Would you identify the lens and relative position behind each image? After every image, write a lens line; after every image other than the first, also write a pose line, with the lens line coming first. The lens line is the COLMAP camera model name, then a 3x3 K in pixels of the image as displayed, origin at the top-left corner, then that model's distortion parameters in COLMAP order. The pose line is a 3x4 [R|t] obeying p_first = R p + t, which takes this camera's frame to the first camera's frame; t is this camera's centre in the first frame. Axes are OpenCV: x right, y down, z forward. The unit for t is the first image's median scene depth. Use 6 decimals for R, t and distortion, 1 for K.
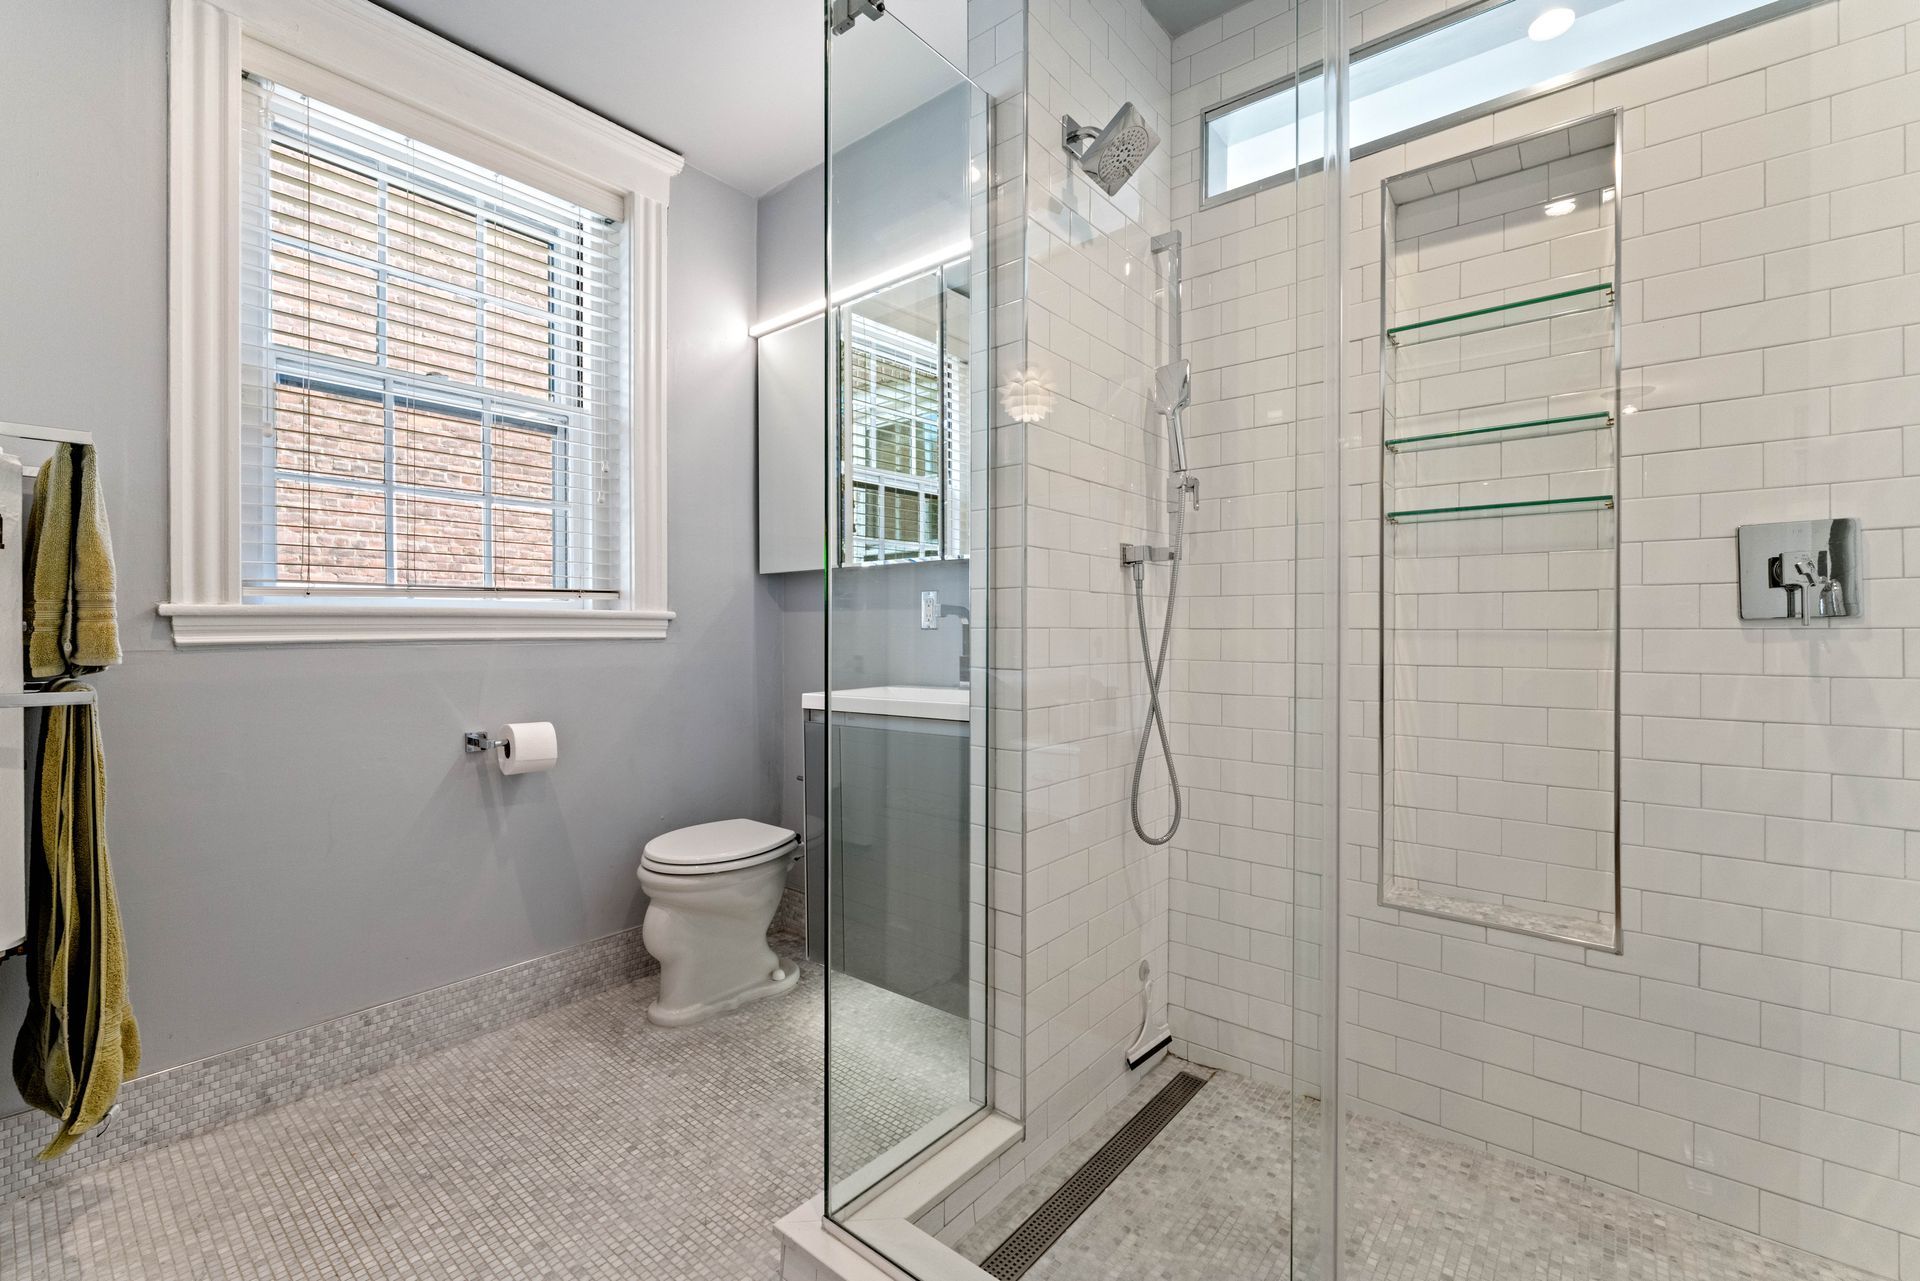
lens RADIAL K [[785.4, 0, 954.6], [0, 785.4, 626.2], [0, 0, 1]] dist [-0.001436, 0.000899]
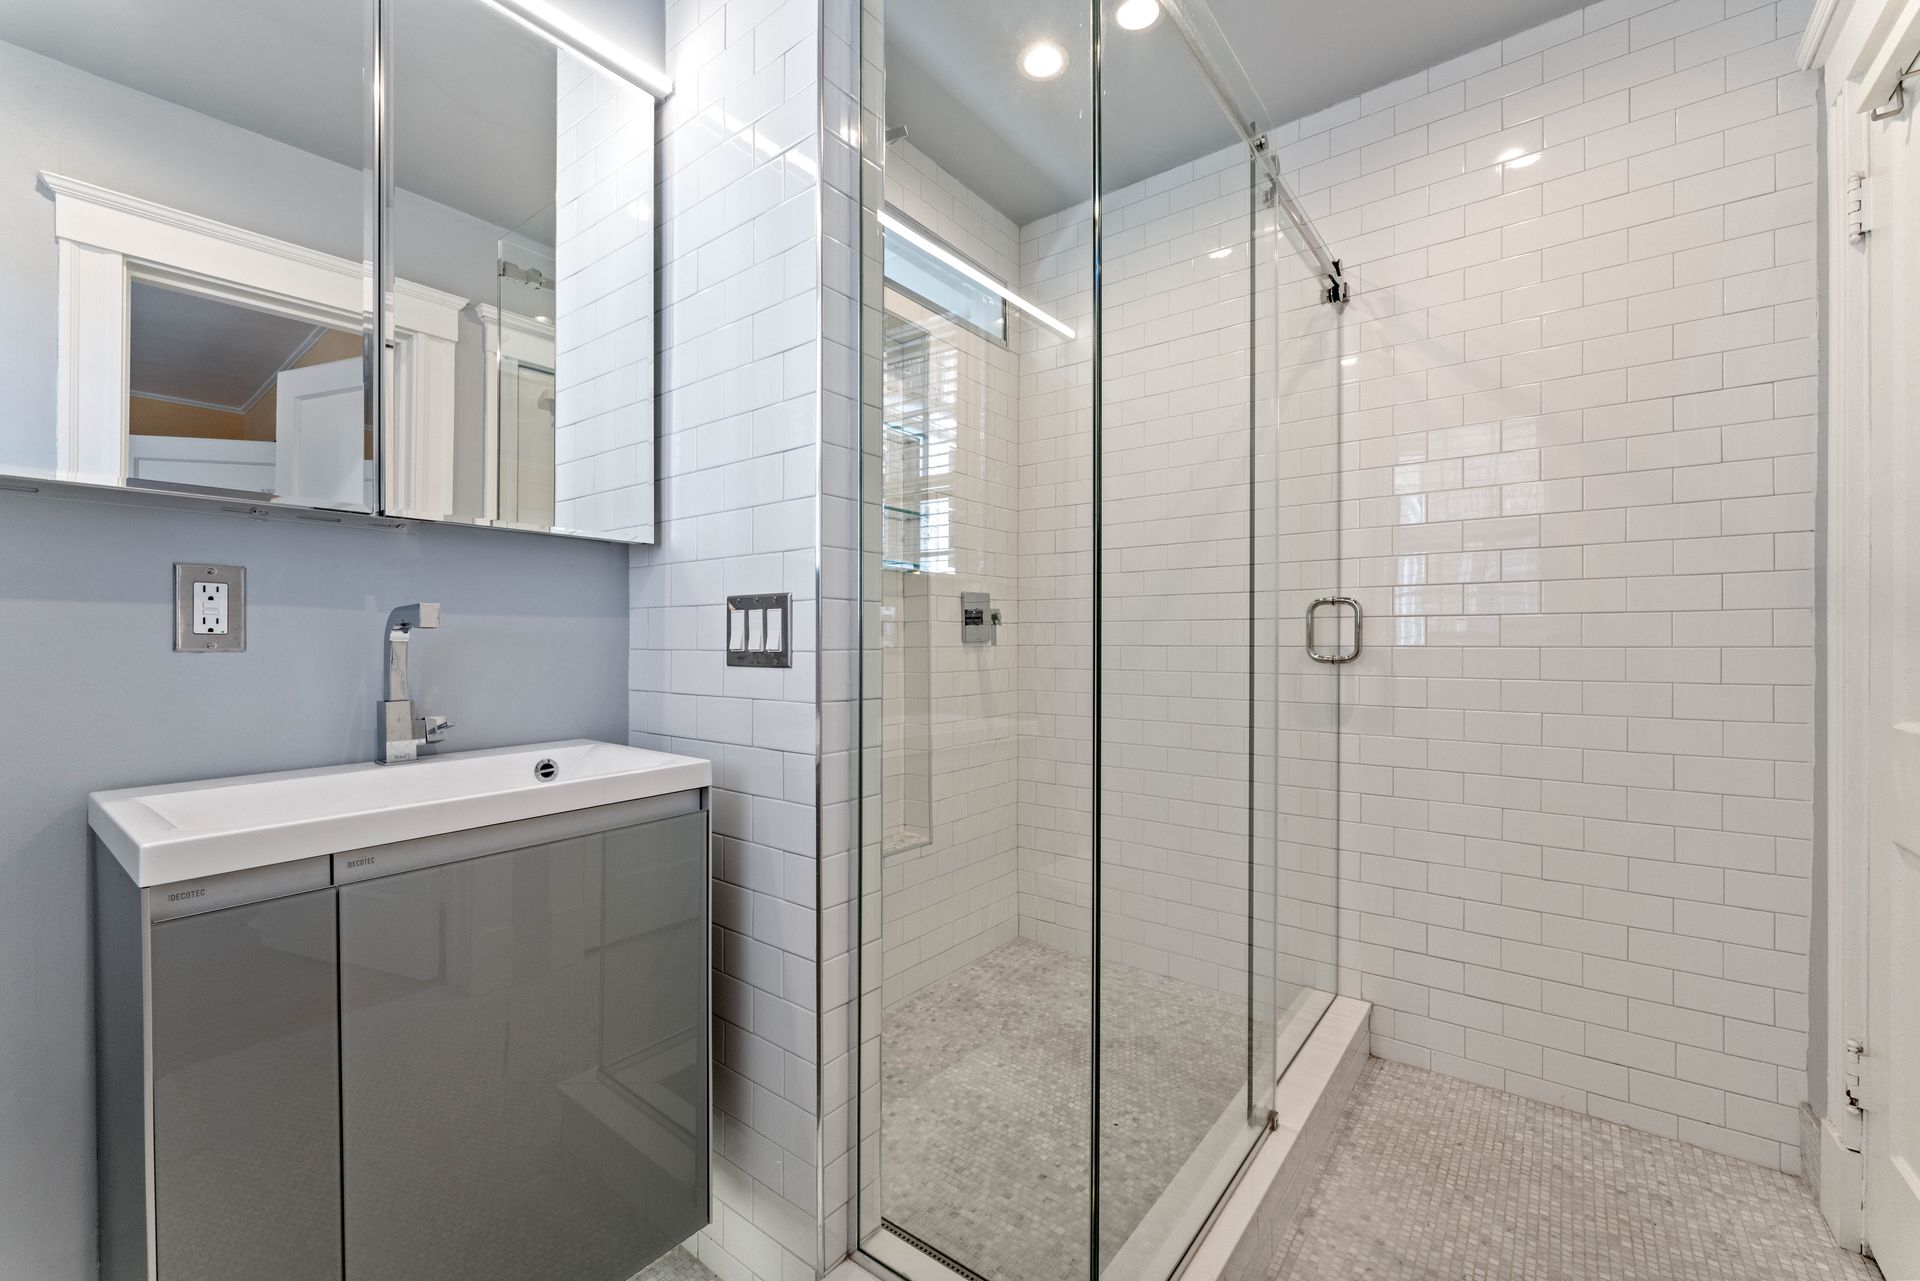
lens RADIAL K [[785.4, 0, 949.0], [0, 785.4, 645.7], [0, 0, 1]] dist [-0.001436, 0.000899]
pose [[-0.011134, -0.000534, 0.999938, -0.499692], [0.000232, 1.000000, 0.000537, -0.000072], [-0.999938, 0.000238, -0.011134, 0.604209]]
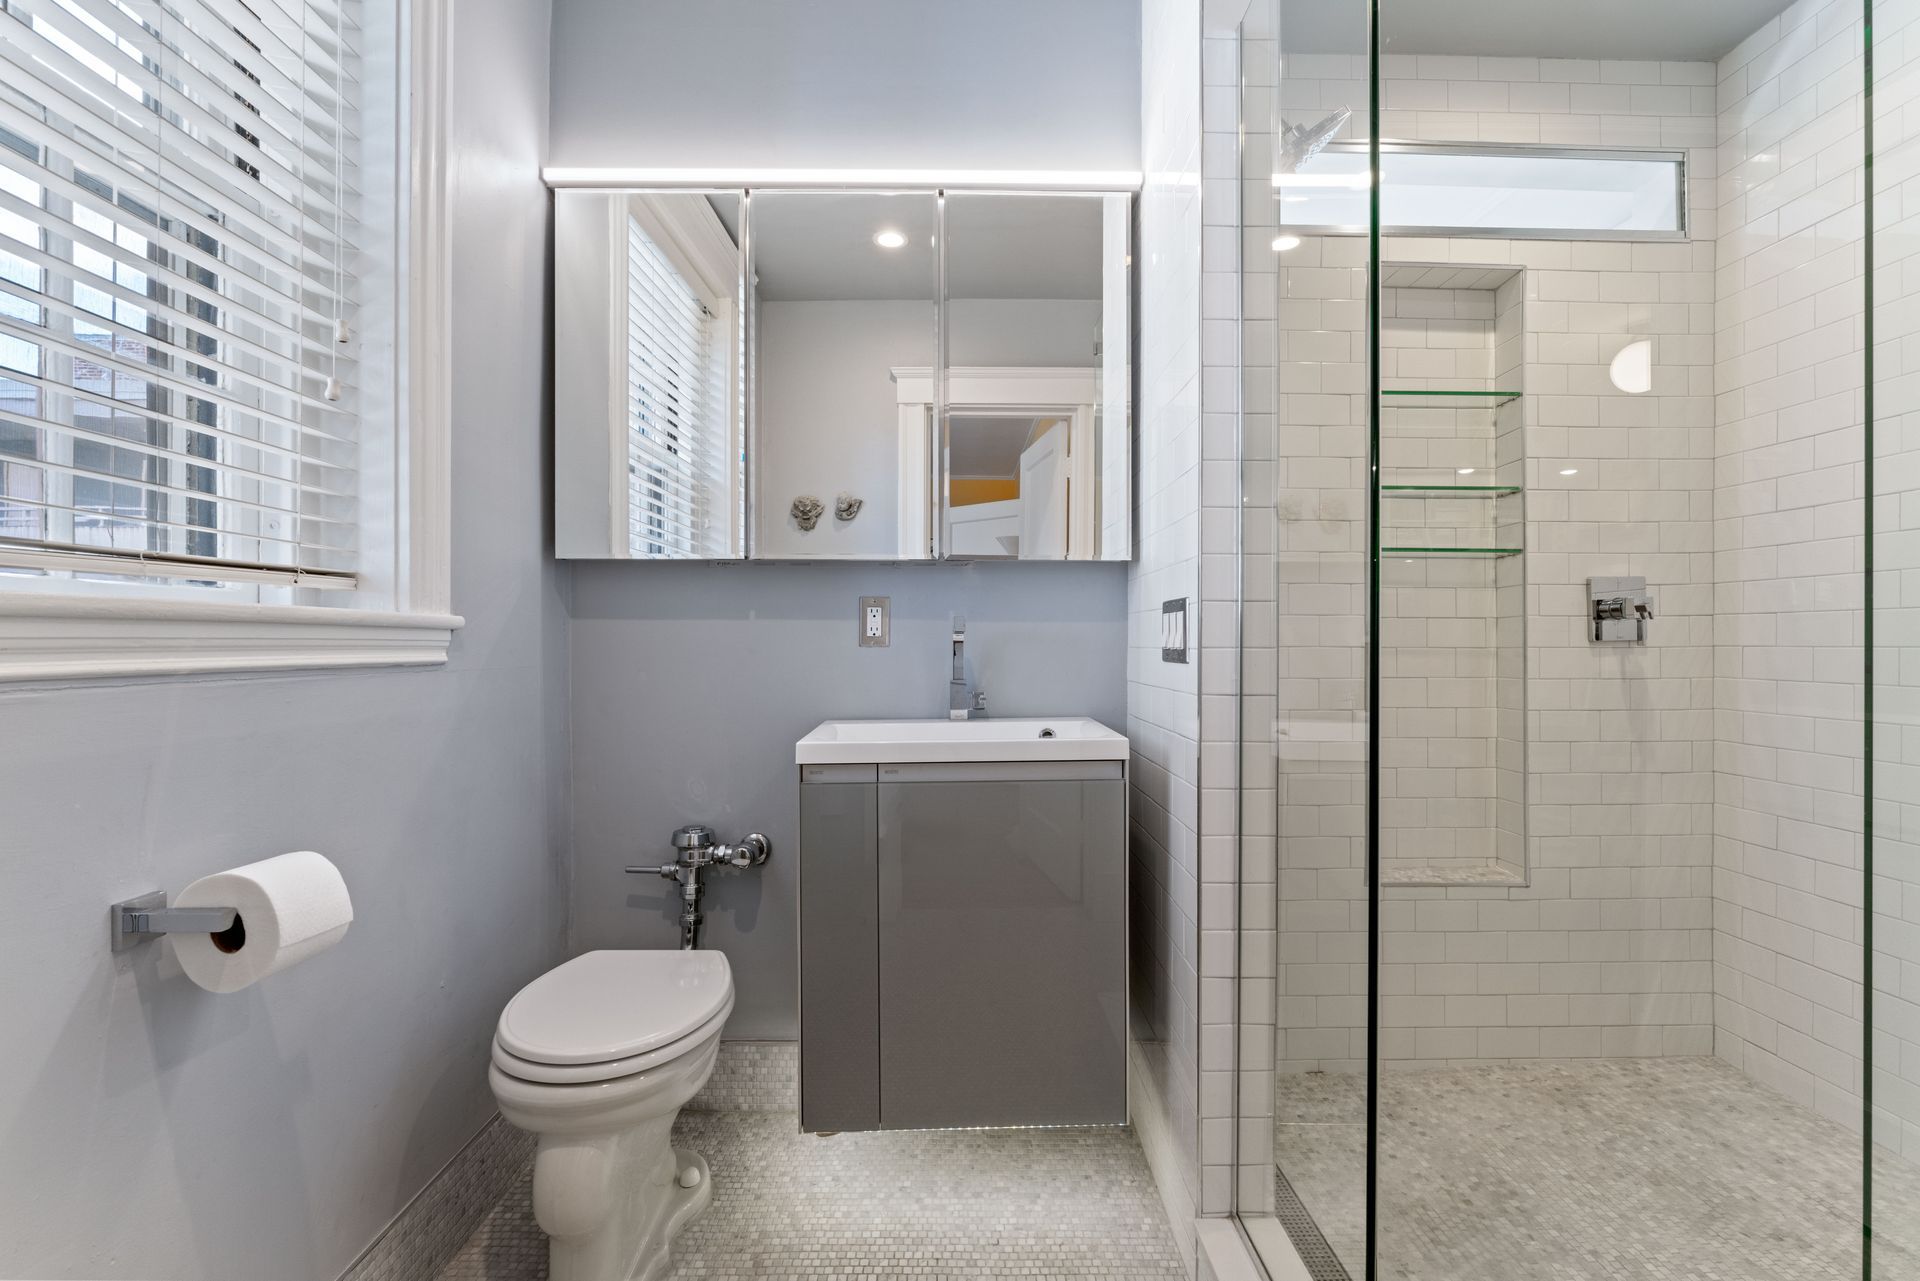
lens RADIAL K [[785.4, 0, 950.3], [0, 785.4, 639.8], [0, 0, 1]] dist [-0.001436, 0.000899]
pose [[0.767002, 0.006289, 0.641614, -0.489822], [-0.003528, 0.999978, -0.005584, 0.000924], [-0.641635, 0.002019, 0.767007, 0.367708]]
